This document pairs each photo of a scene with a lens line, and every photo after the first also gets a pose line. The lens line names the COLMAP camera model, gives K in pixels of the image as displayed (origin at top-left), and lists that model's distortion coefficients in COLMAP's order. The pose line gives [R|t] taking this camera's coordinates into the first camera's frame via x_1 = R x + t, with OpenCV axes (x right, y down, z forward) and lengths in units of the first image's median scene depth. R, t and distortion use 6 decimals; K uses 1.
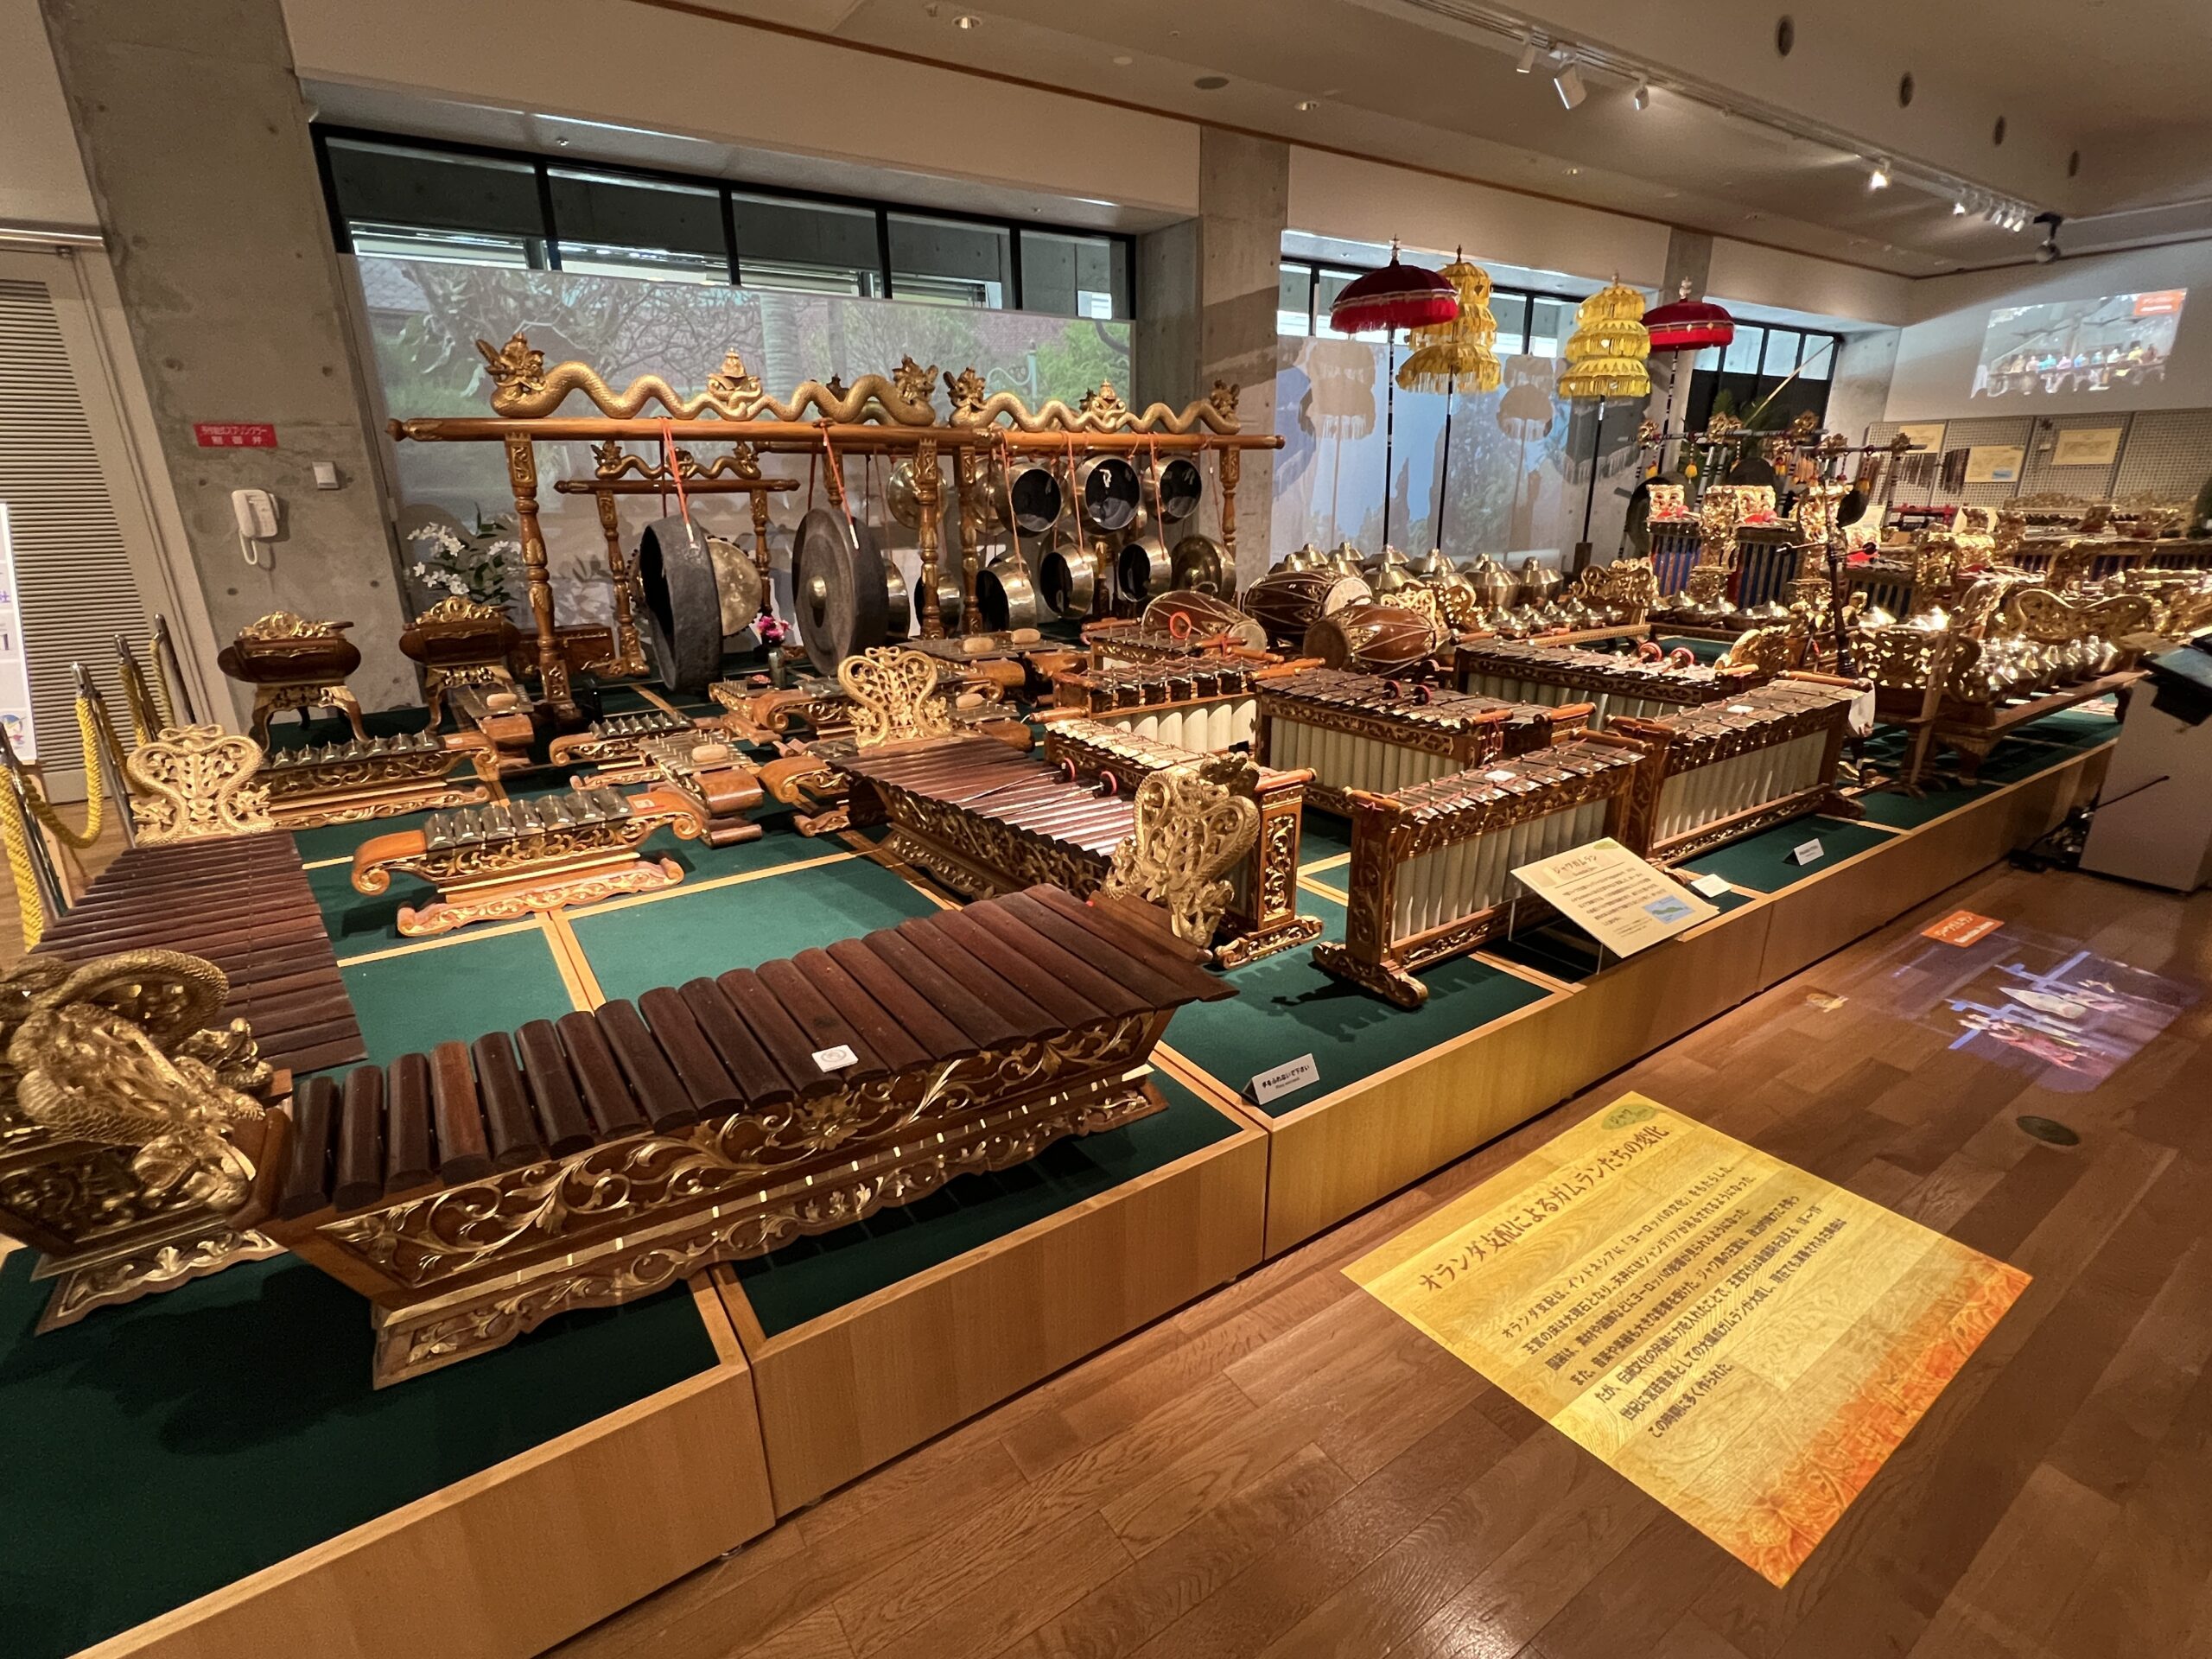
lens RADIAL K [[1037.0, 0, 1107.6], [0, 1037.0, 838.2], [0, 0, 1]] dist [0.001838, 0.000028]
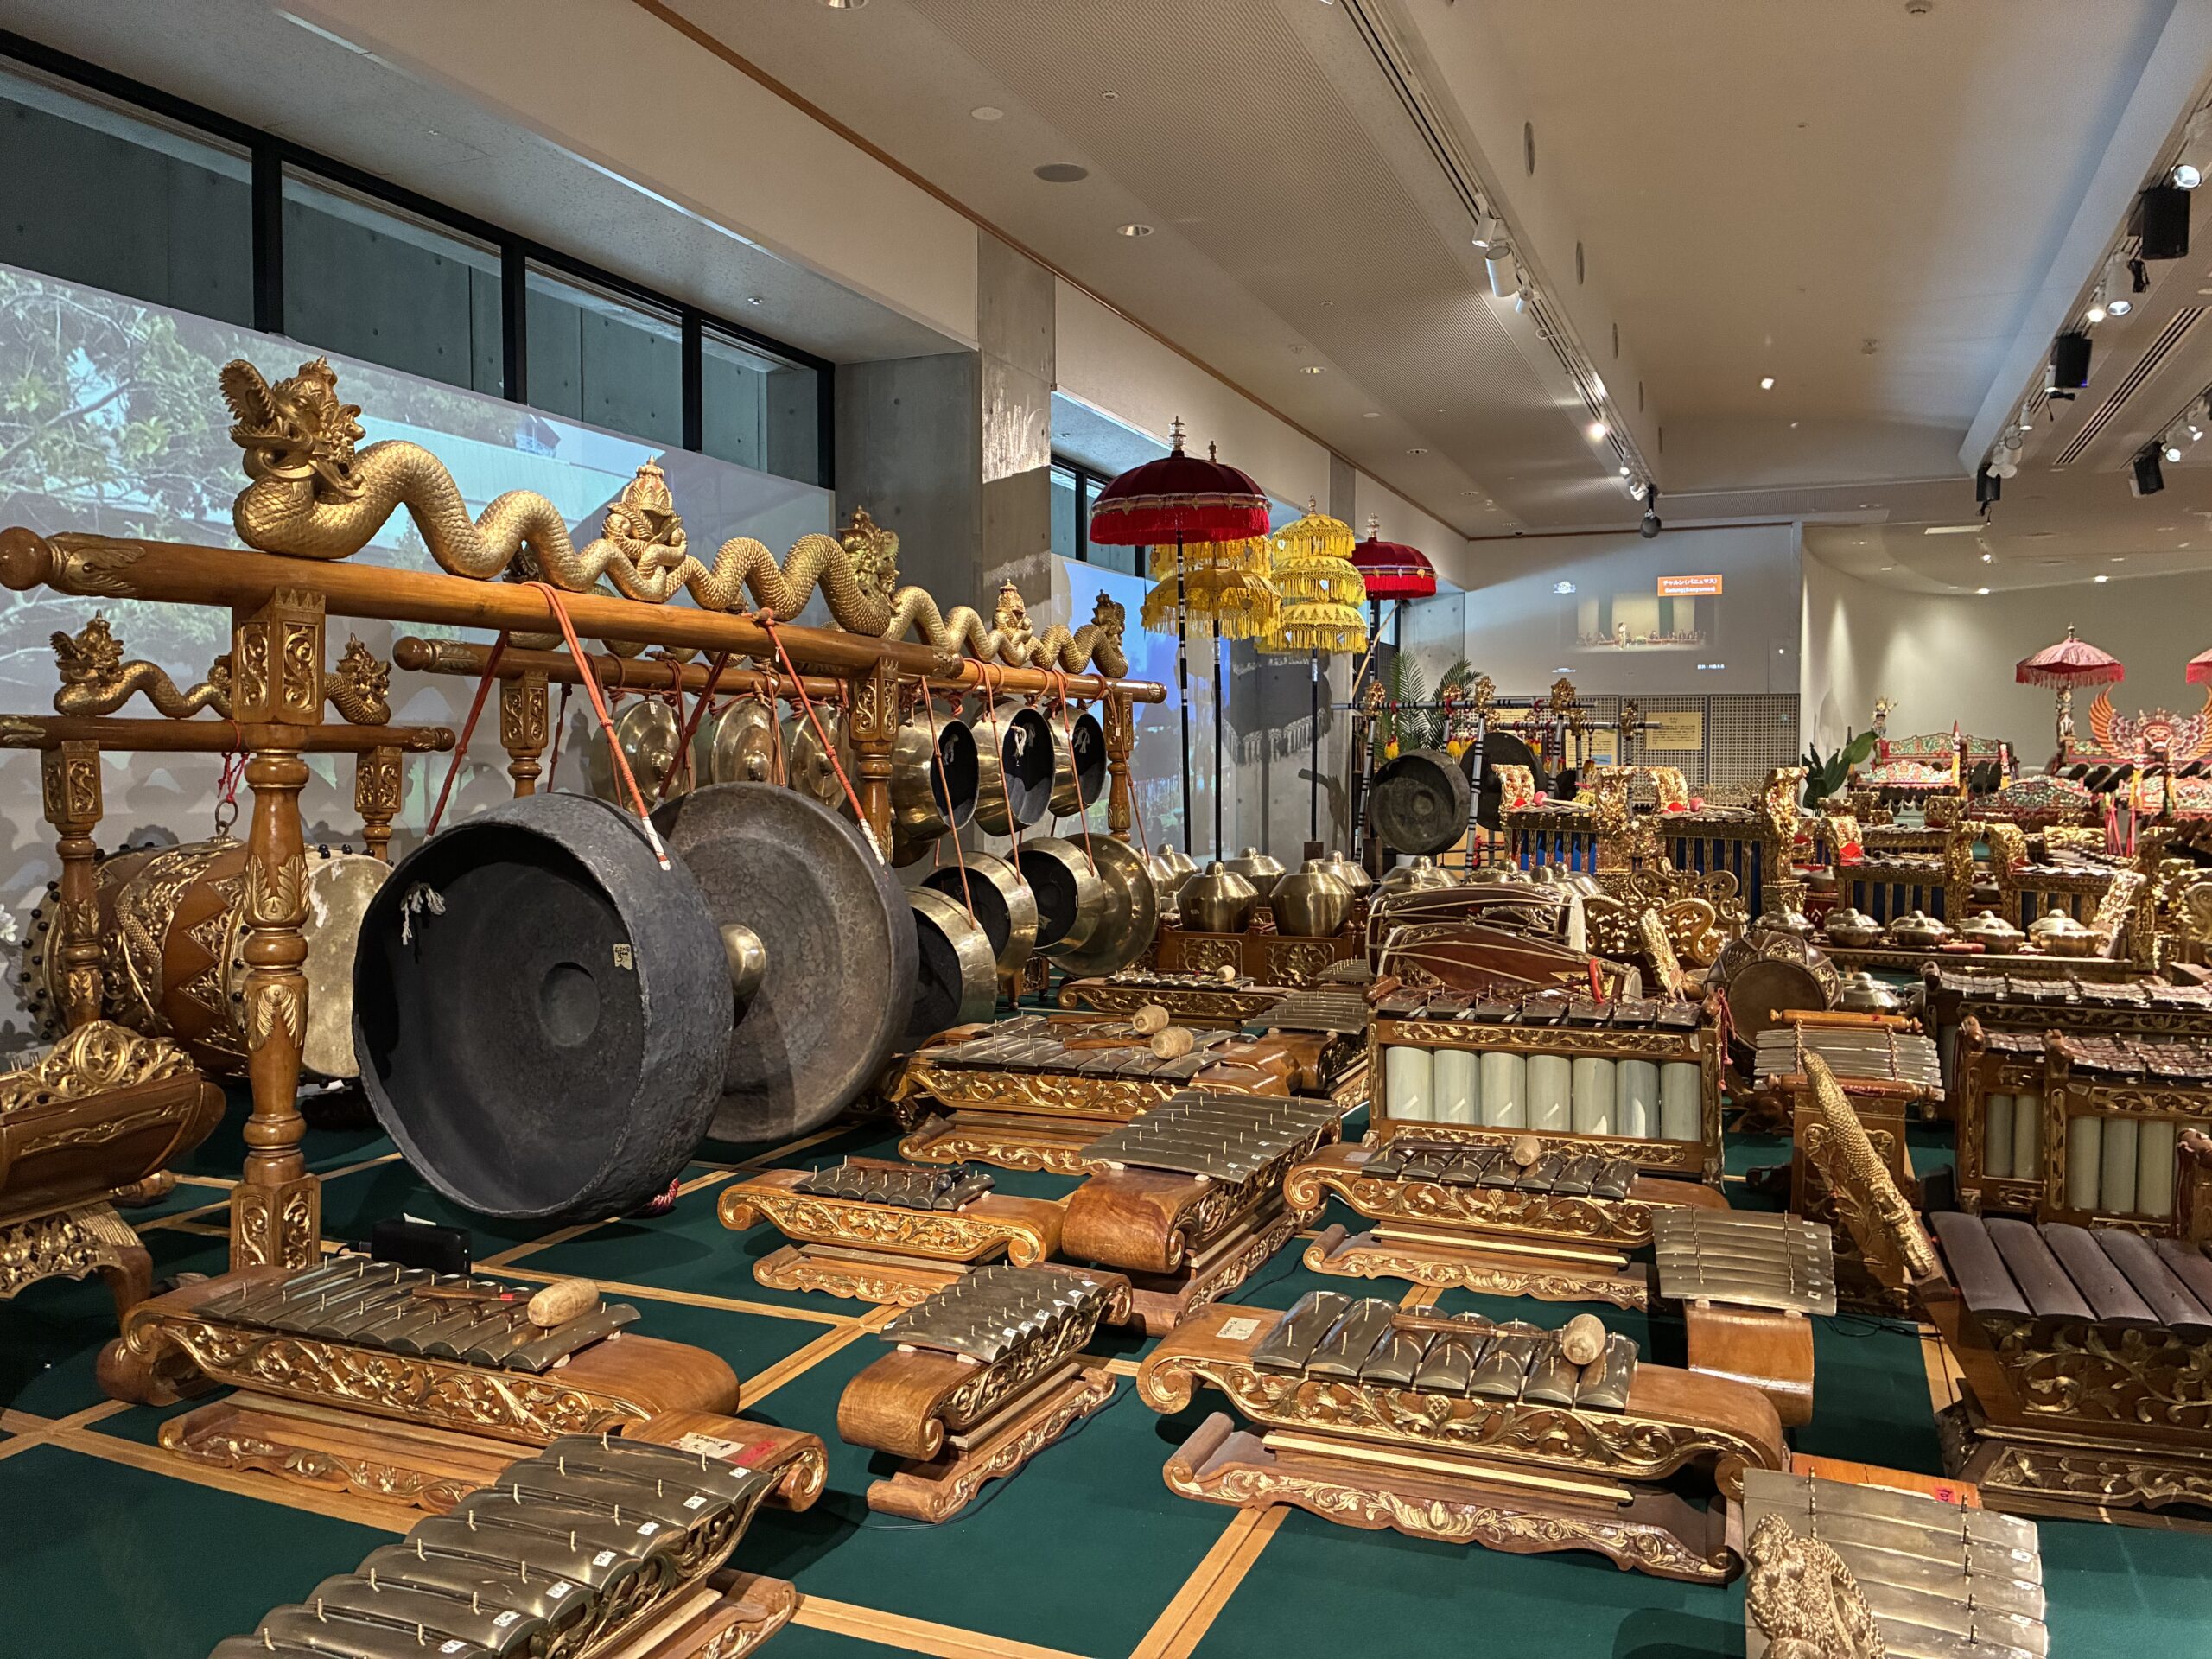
lens RADIAL K [[1675.3, 0, 1104.7], [0, 1675.3, 821.7], [0, 0, 1]] dist [0.060440, 0.001758]
pose [[0.839935, -0.006975, 0.542642, -0.390834], [0.164802, 0.955974, -0.242803, -0.062114], [-0.517058, 0.293368, 0.804106, 0.211495]]
